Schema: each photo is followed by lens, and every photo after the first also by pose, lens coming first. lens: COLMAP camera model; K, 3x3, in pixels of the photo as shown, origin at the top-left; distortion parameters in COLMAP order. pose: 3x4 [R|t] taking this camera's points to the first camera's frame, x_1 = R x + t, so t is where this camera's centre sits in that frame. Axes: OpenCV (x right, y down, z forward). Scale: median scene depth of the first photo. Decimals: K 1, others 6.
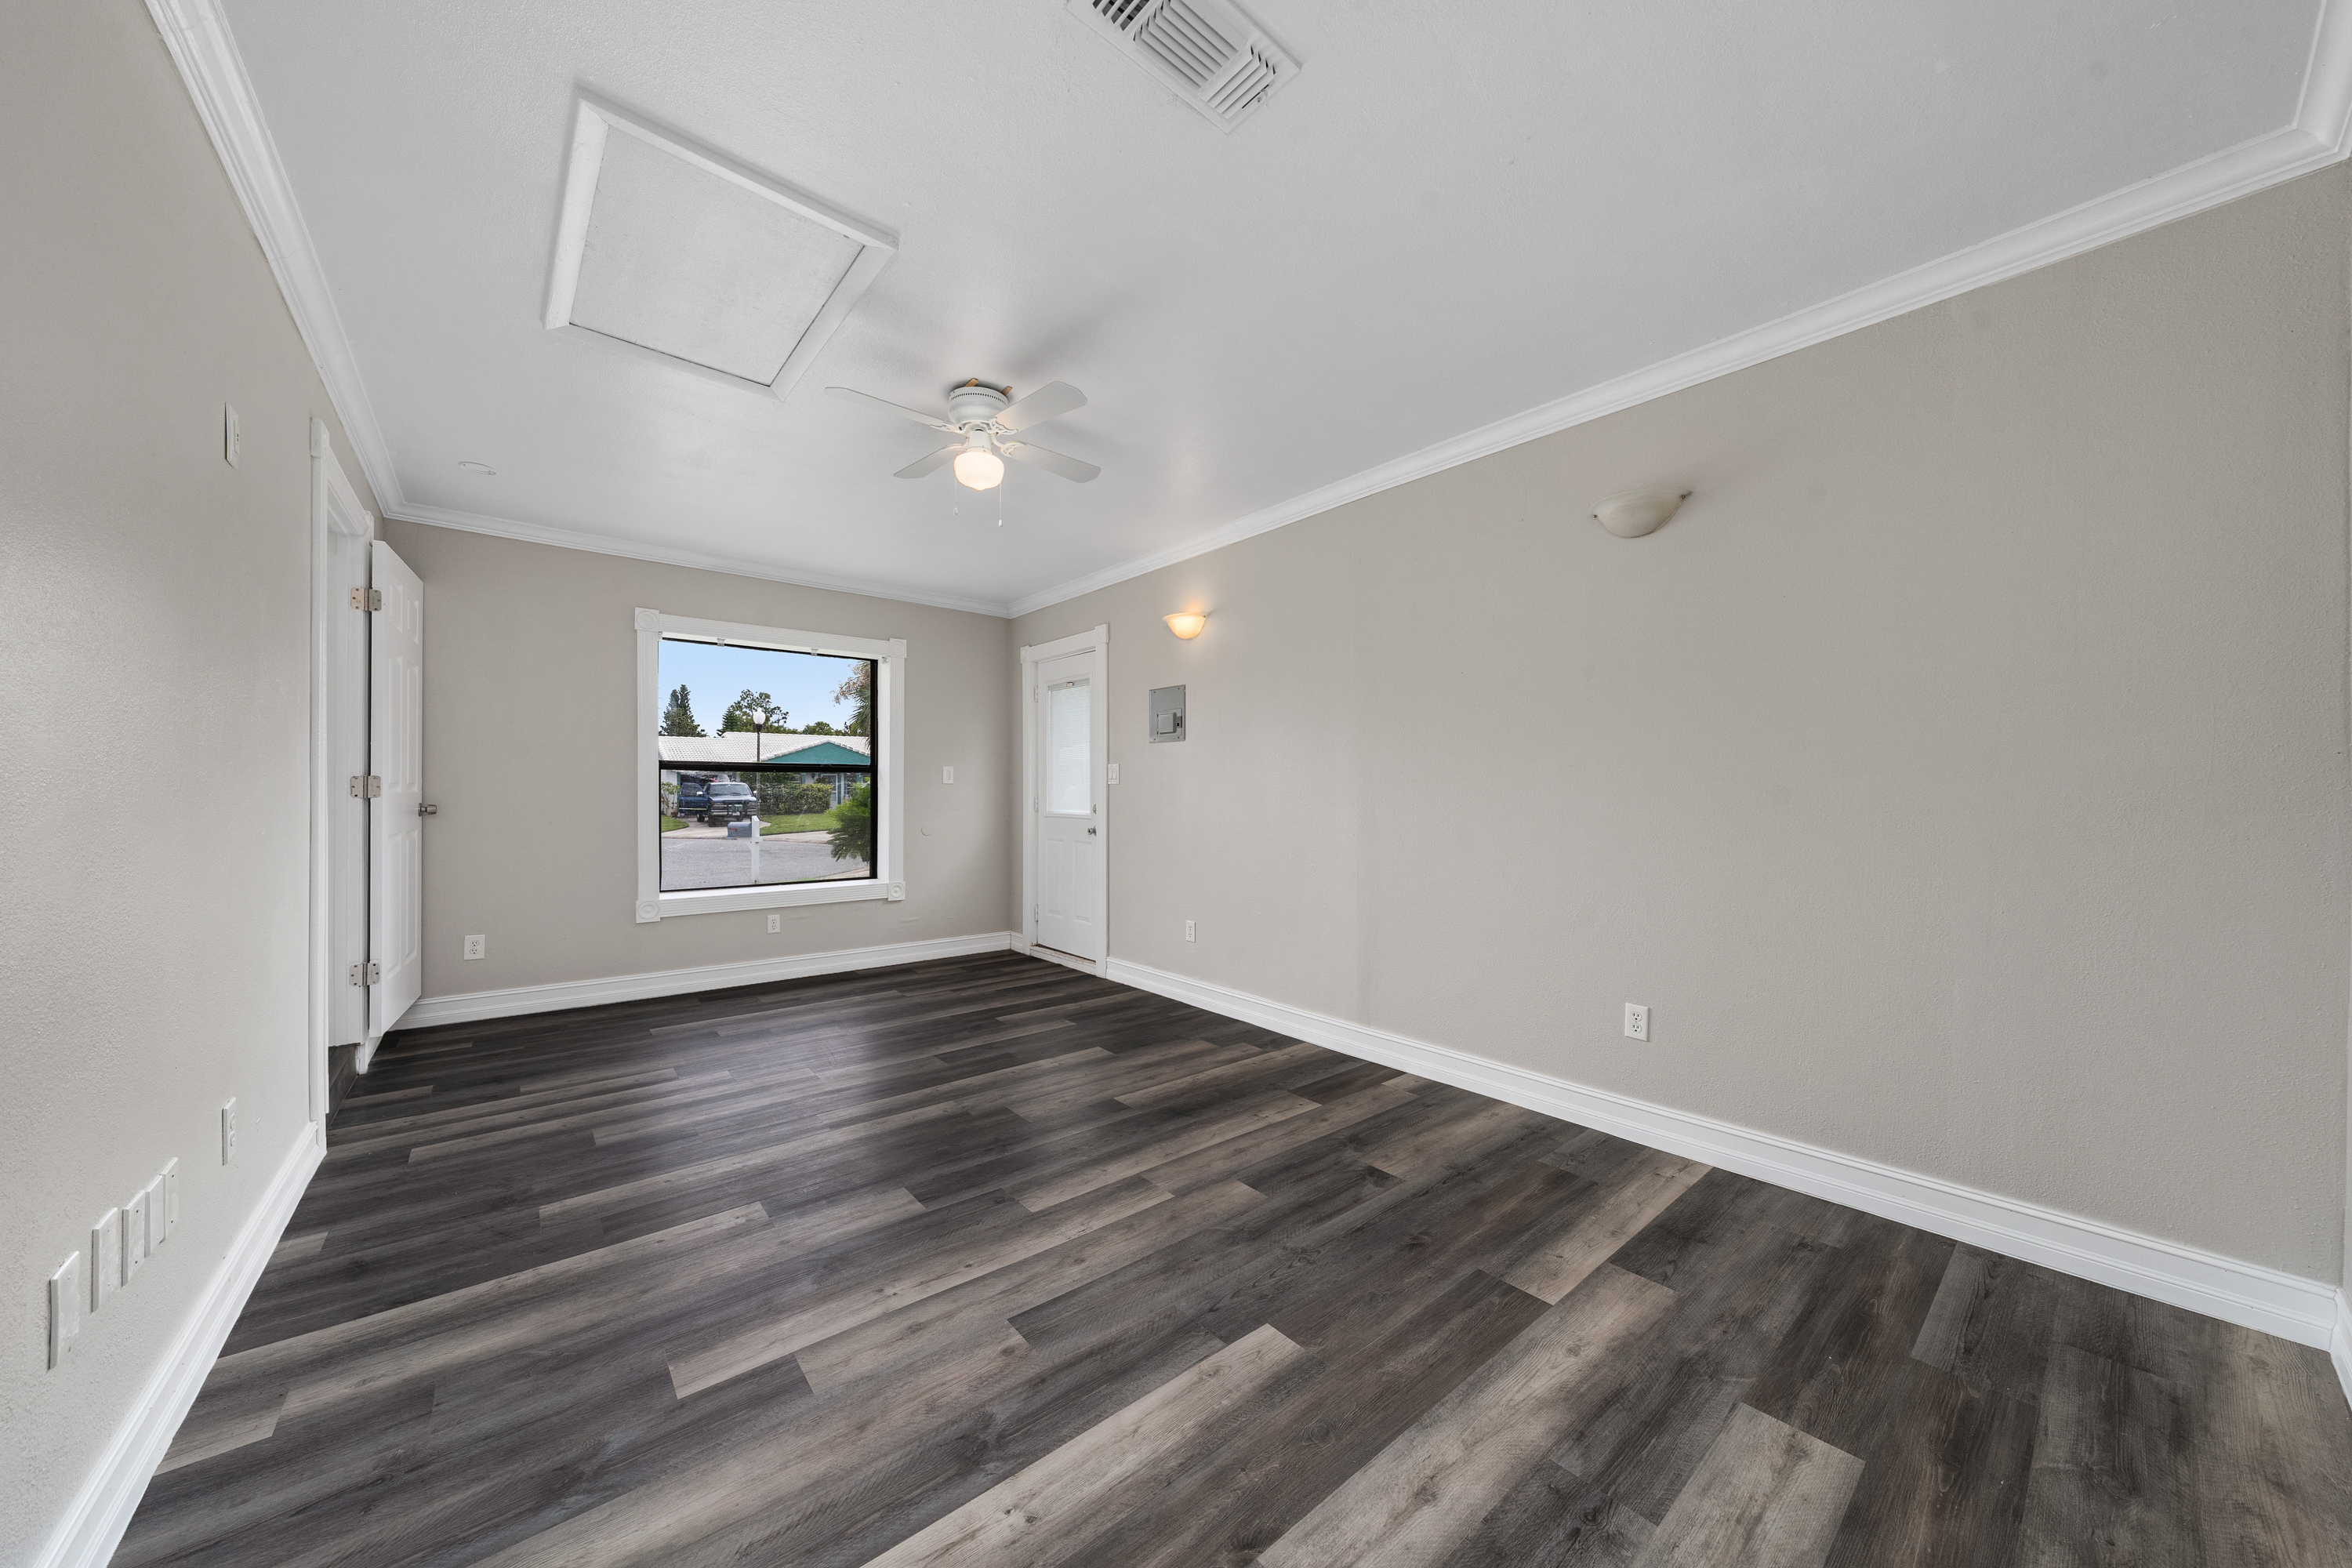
lens RADIAL K [[811.4, 0, 1175.0], [0, 811.4, 787.6], [0, 0, 1]] dist [-0.001718, -0.000049]
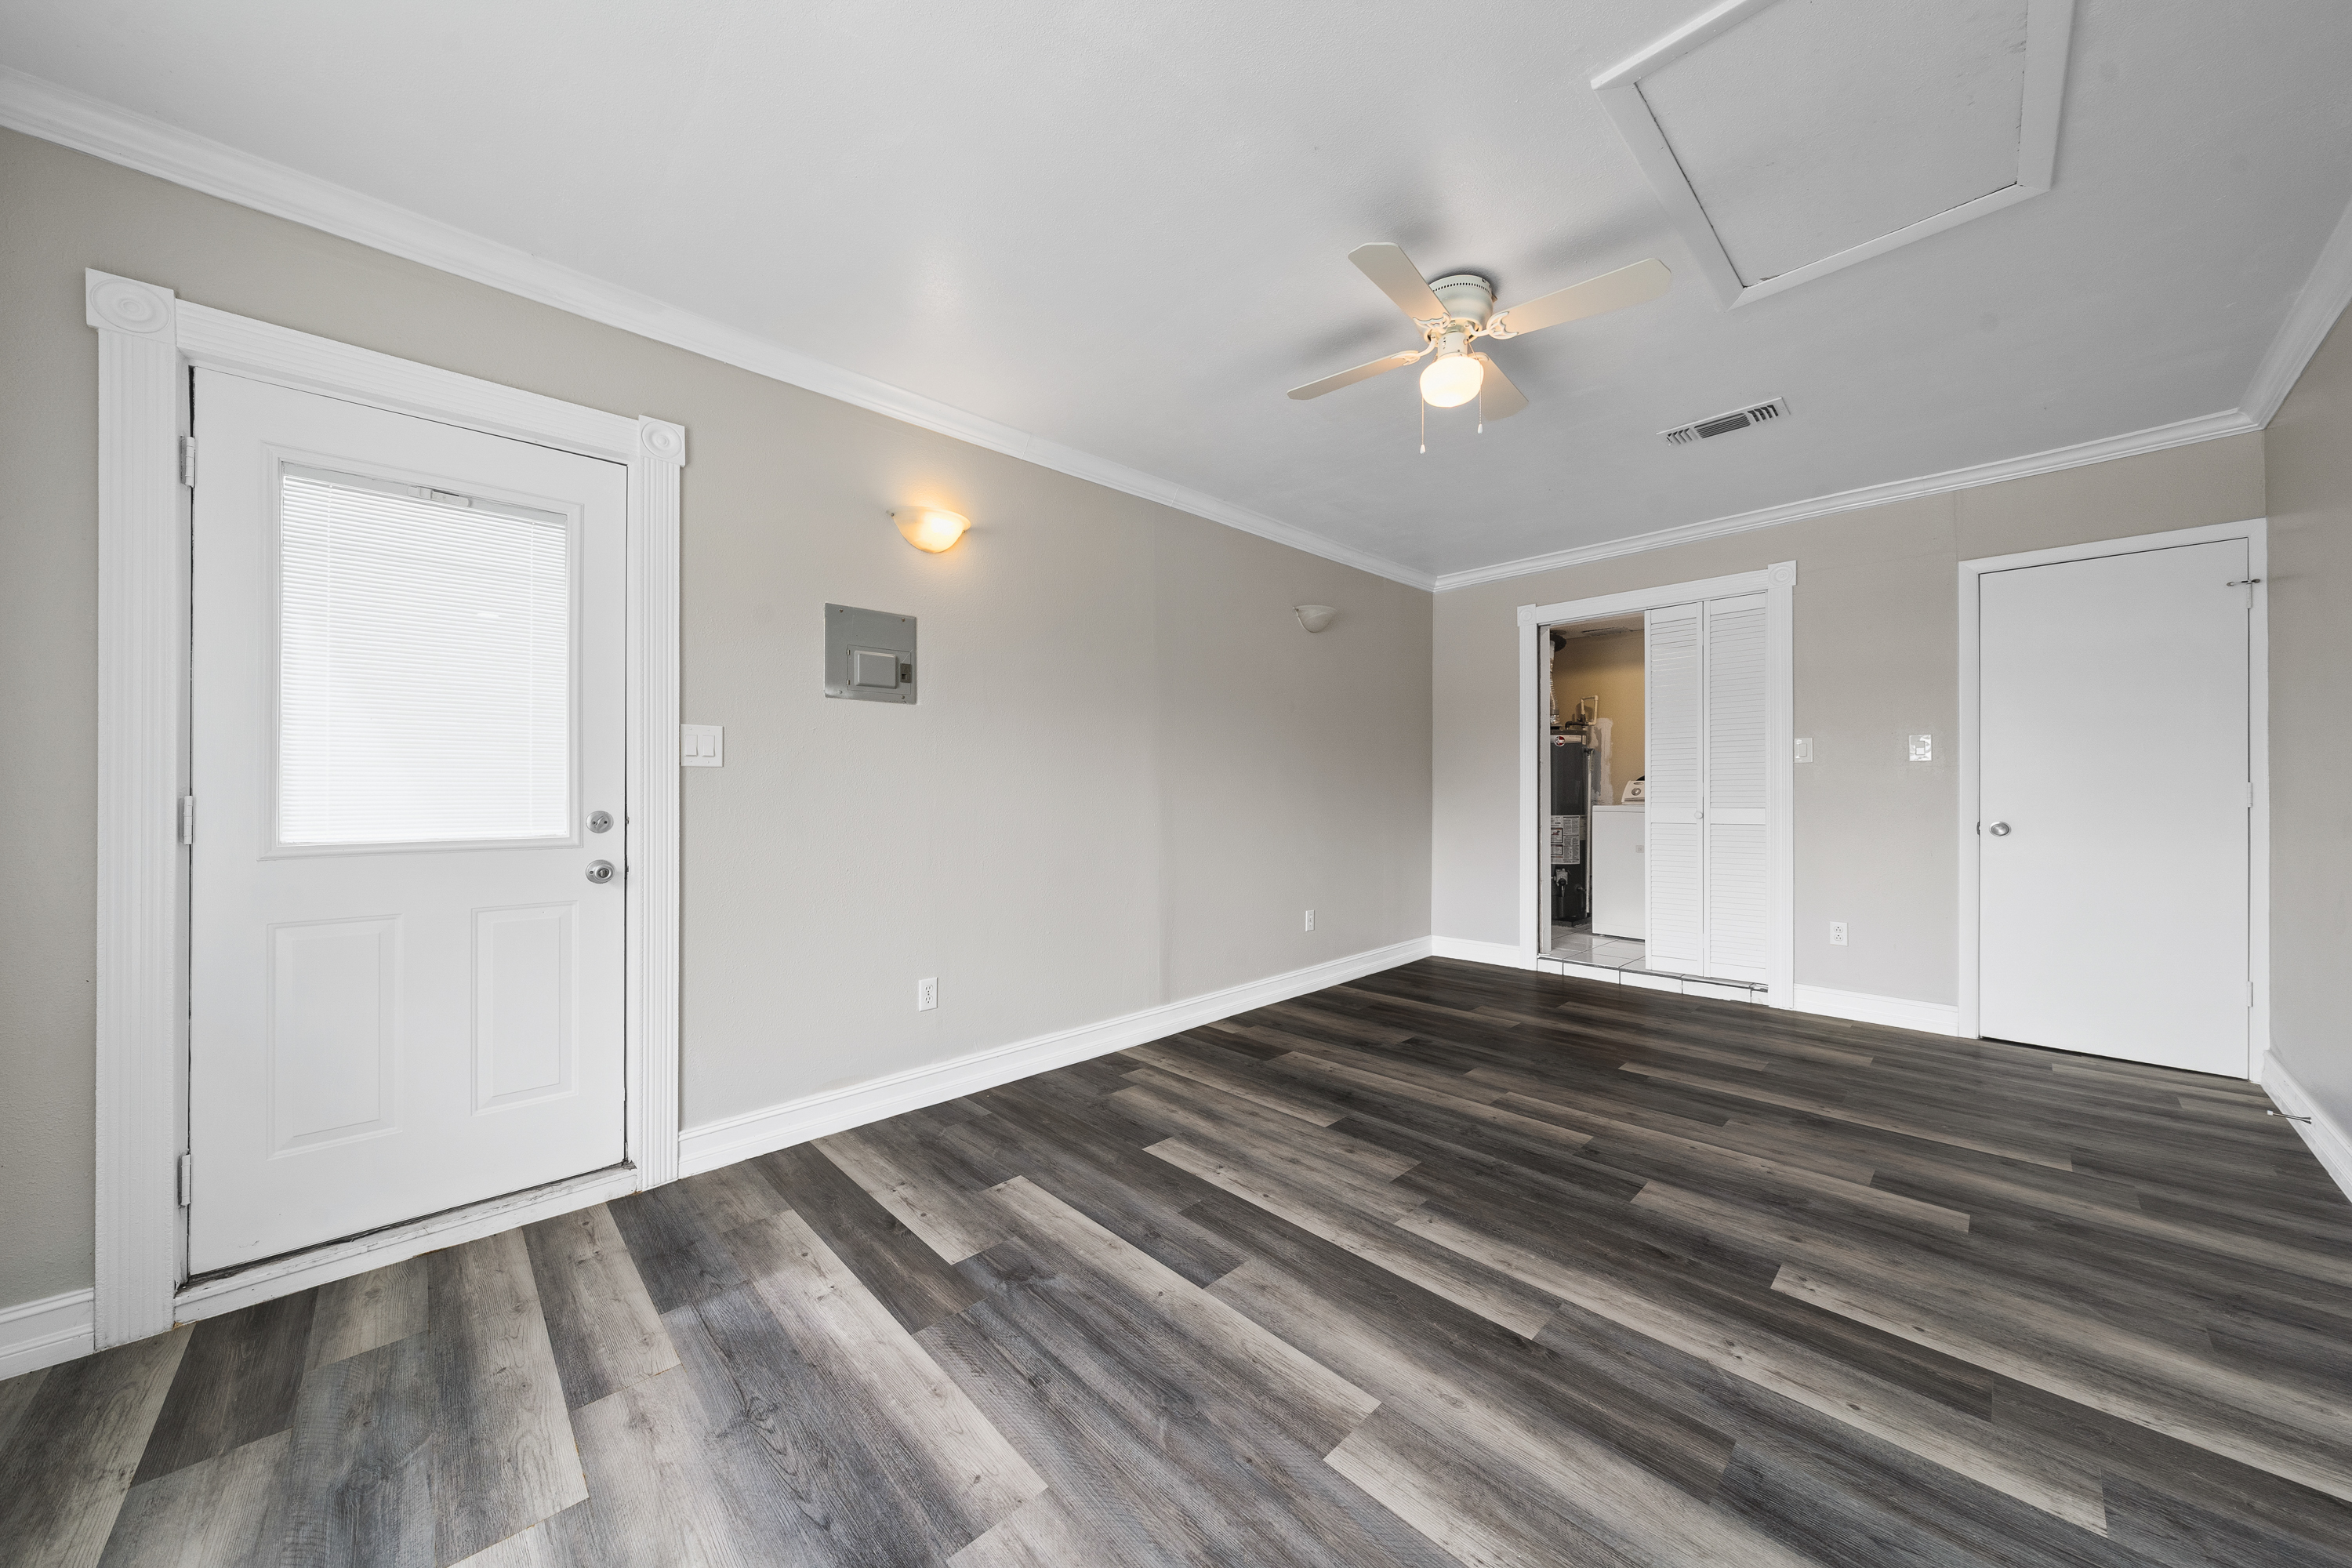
lens RADIAL K [[811.4, 0, 1175.0], [0, 811.4, 787.6], [0, 0, 1]] dist [-0.001718, -0.000049]
pose [[-0.075075, 0.000537, 0.997178, -0.923436], [0.001242, 0.999999, -0.000445, 0.013312], [-0.997177, 0.001205, -0.075076, 1.200574]]
